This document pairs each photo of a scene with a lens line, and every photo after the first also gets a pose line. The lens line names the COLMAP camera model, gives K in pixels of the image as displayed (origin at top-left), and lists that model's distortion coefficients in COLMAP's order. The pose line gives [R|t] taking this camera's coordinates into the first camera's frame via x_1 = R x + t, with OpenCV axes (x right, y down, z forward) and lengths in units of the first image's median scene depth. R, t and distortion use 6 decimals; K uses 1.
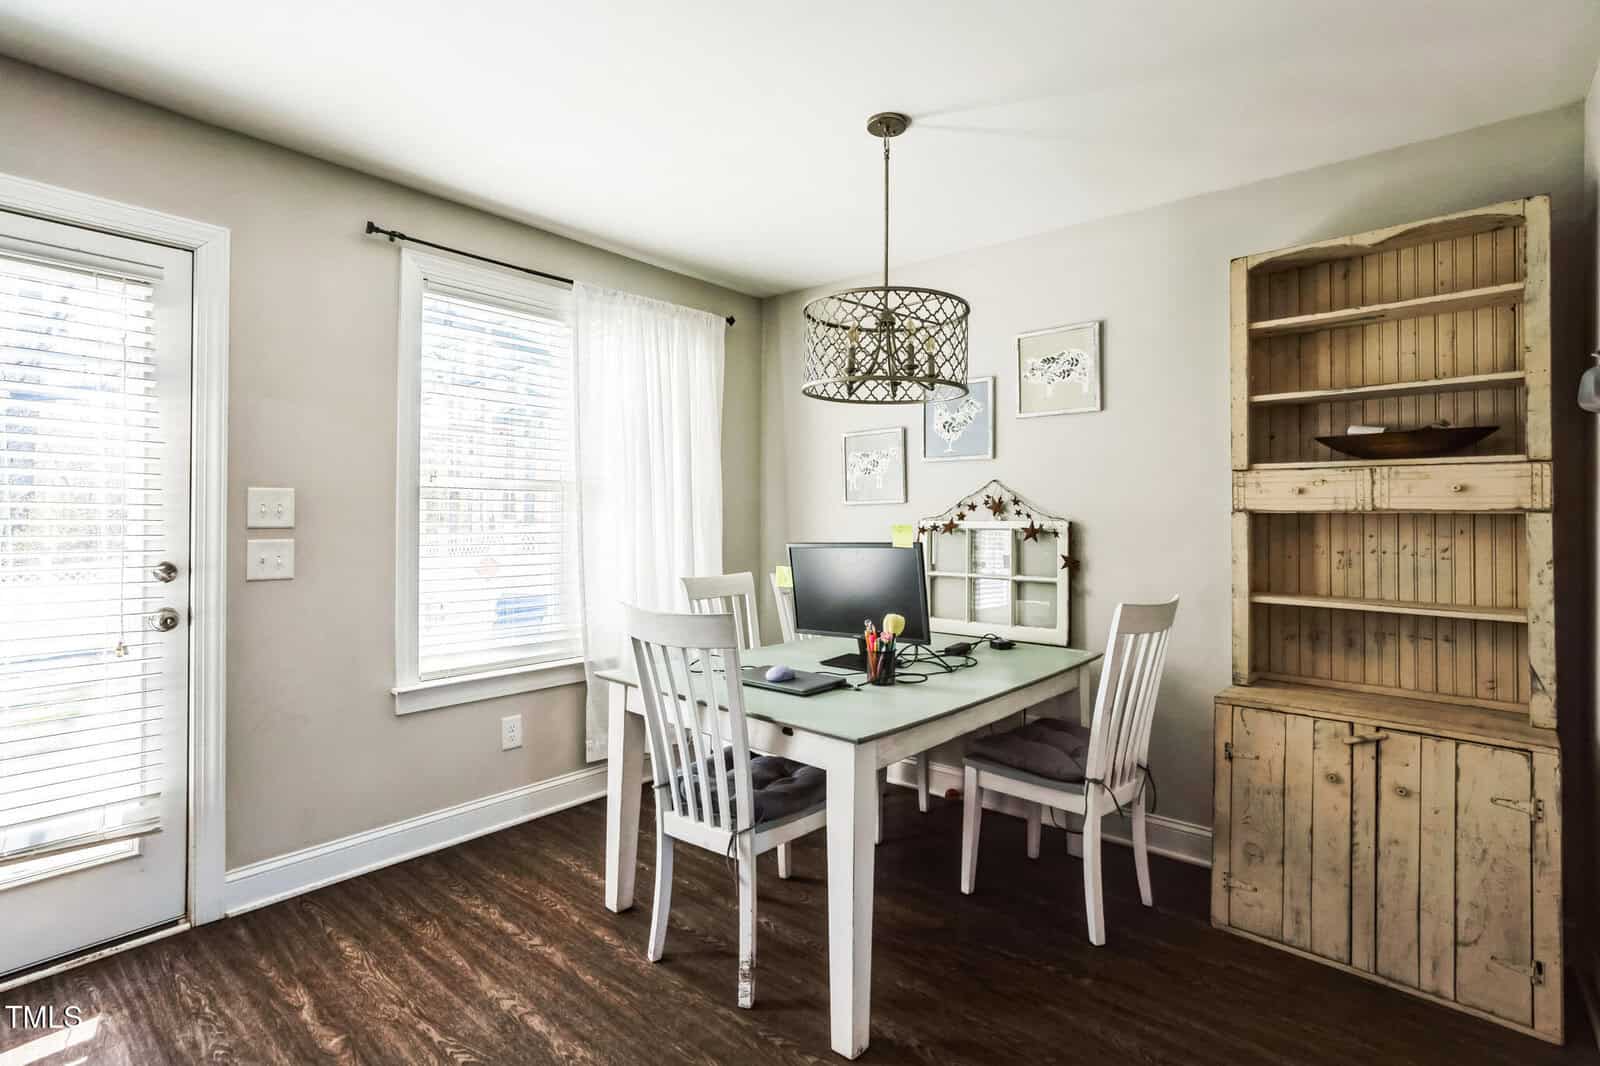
lens RADIAL K [[765.9, 0, 830.5], [0, 765.9, 505.3], [0, 0, 1]] dist [-0.029282, 0.012375]
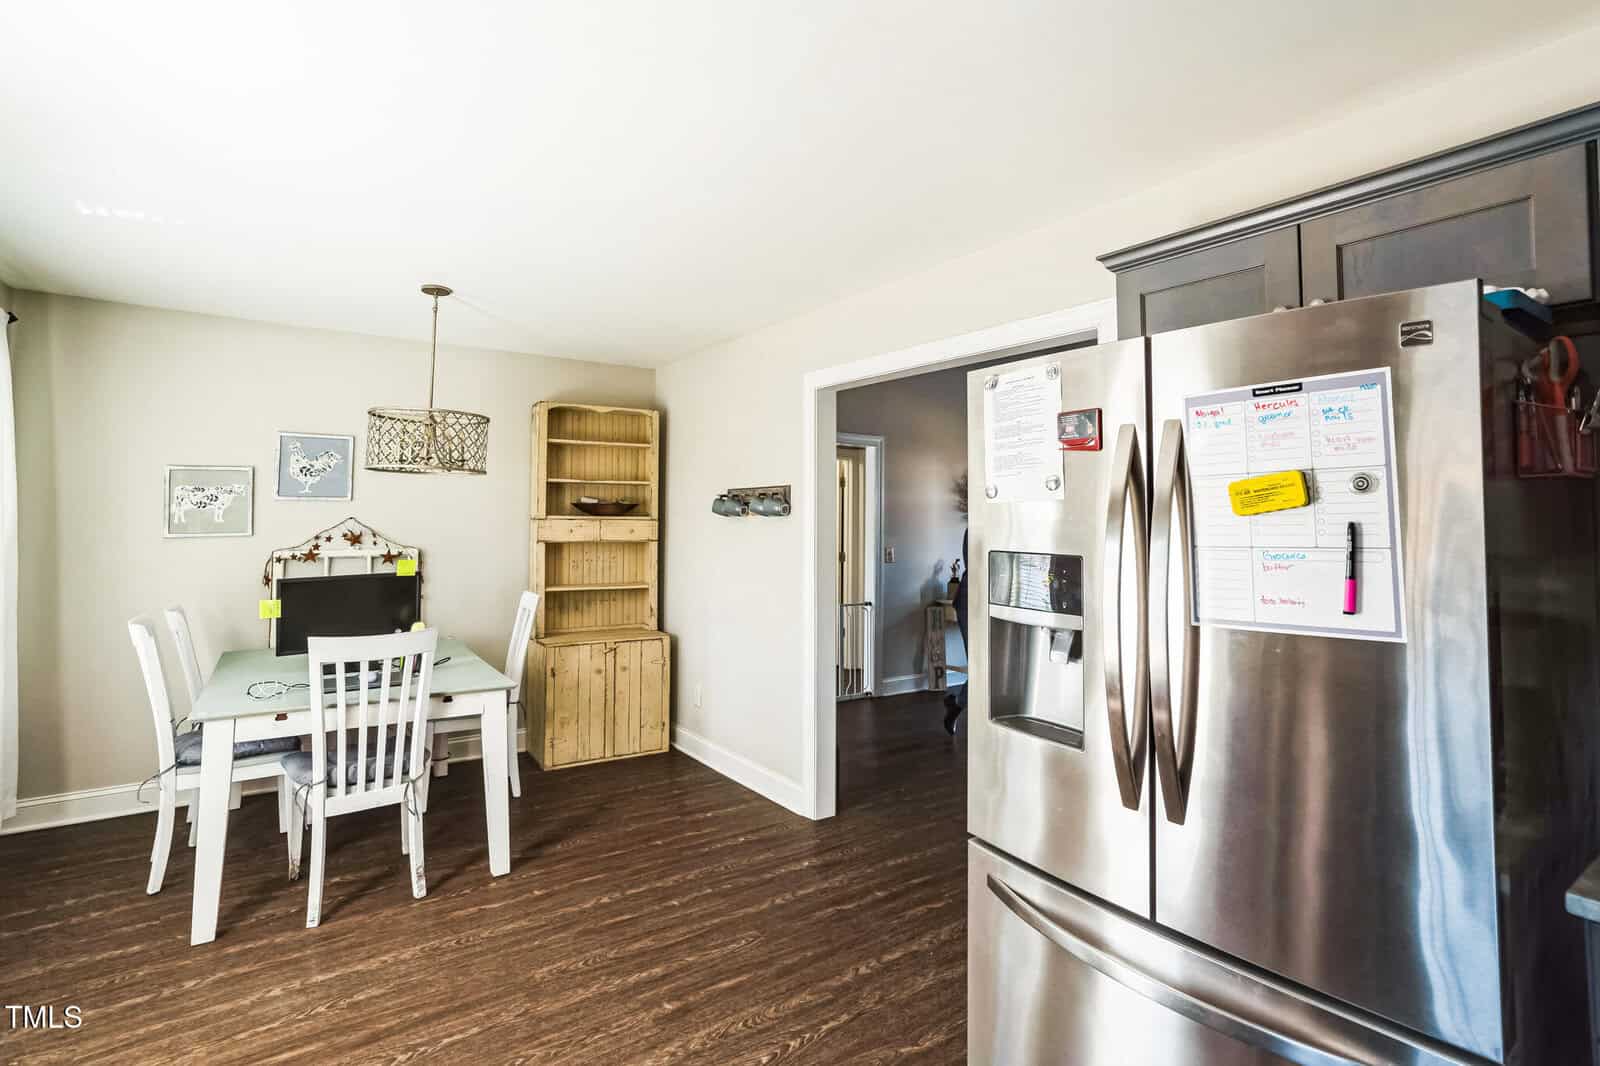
lens RADIAL K [[765.9, 0, 805.0], [0, 765.9, 474.0], [0, 0, 1]] dist [-0.029282, 0.012375]
pose [[0.245712, 0.053788, 0.967849, -1.139784], [-0.019442, 0.998532, -0.050557, -0.077746], [-0.969148, -0.006395, 0.246397, -0.058588]]
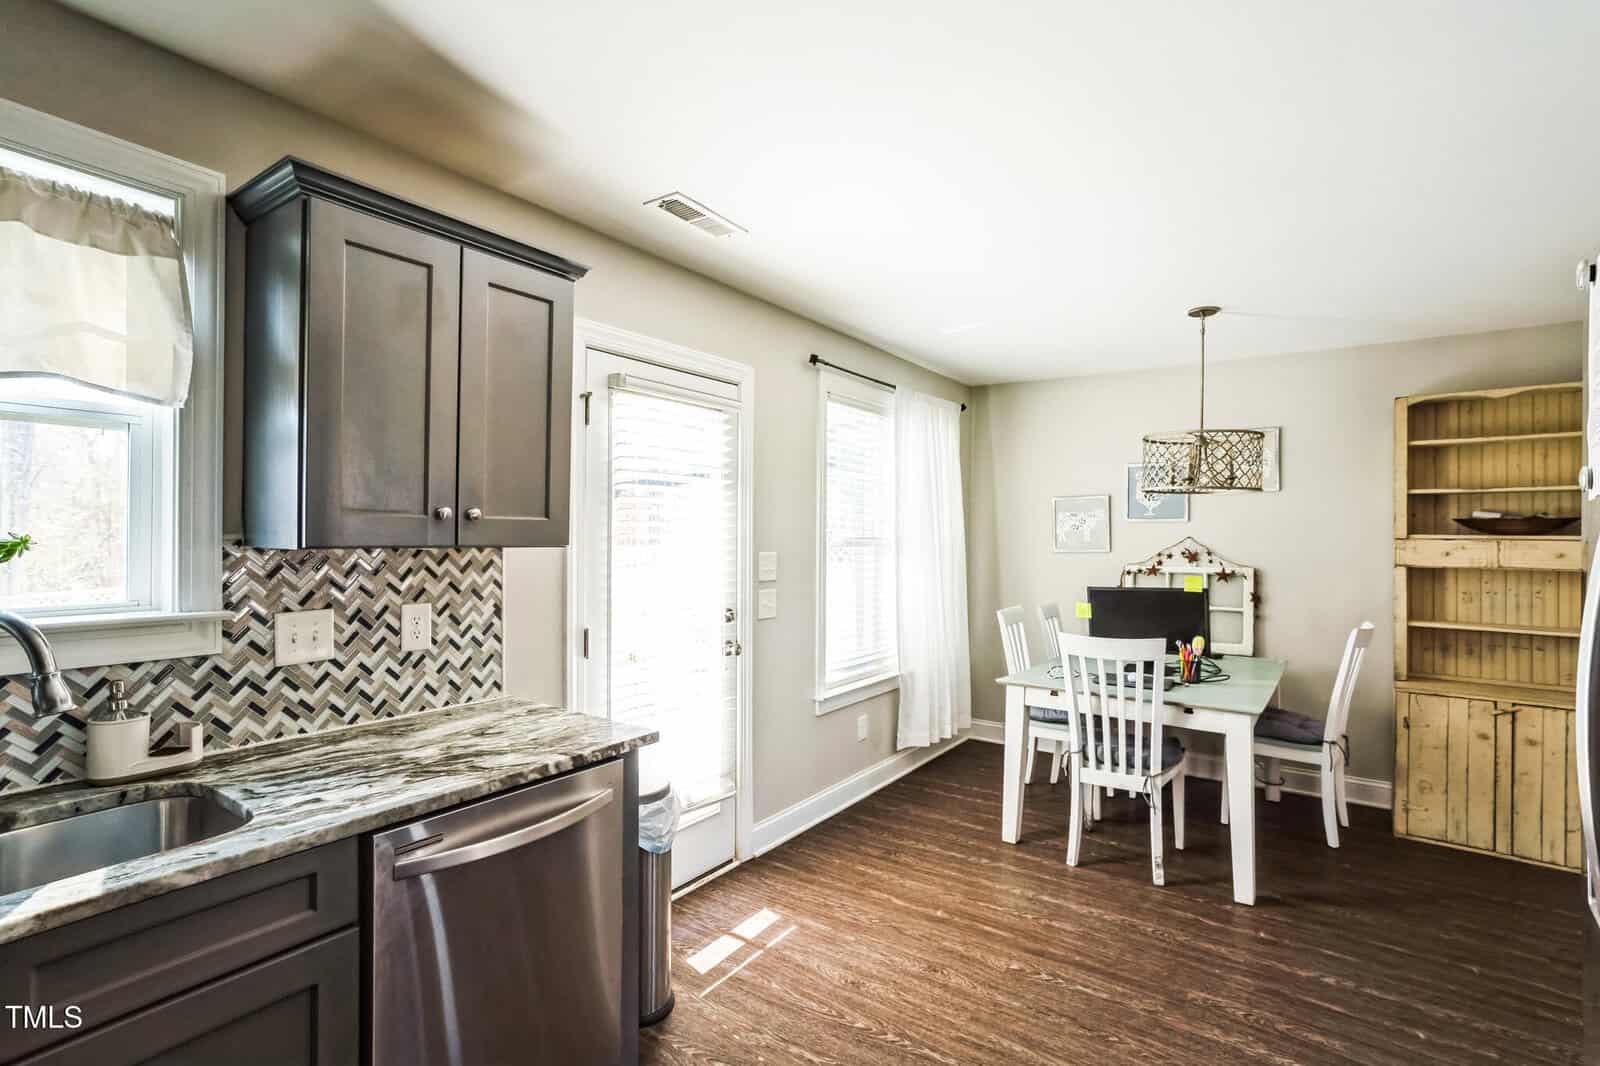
lens RADIAL K [[765.9, 0, 804.6], [0, 765.9, 529.4], [0, 0, 1]] dist [-0.029282, 0.012375]
pose [[0.996167, 0.002502, 0.087435, -0.818136], [-0.003420, 0.999941, 0.010345, -0.080432], [-0.087404, -0.010604, 0.996117, -0.414979]]
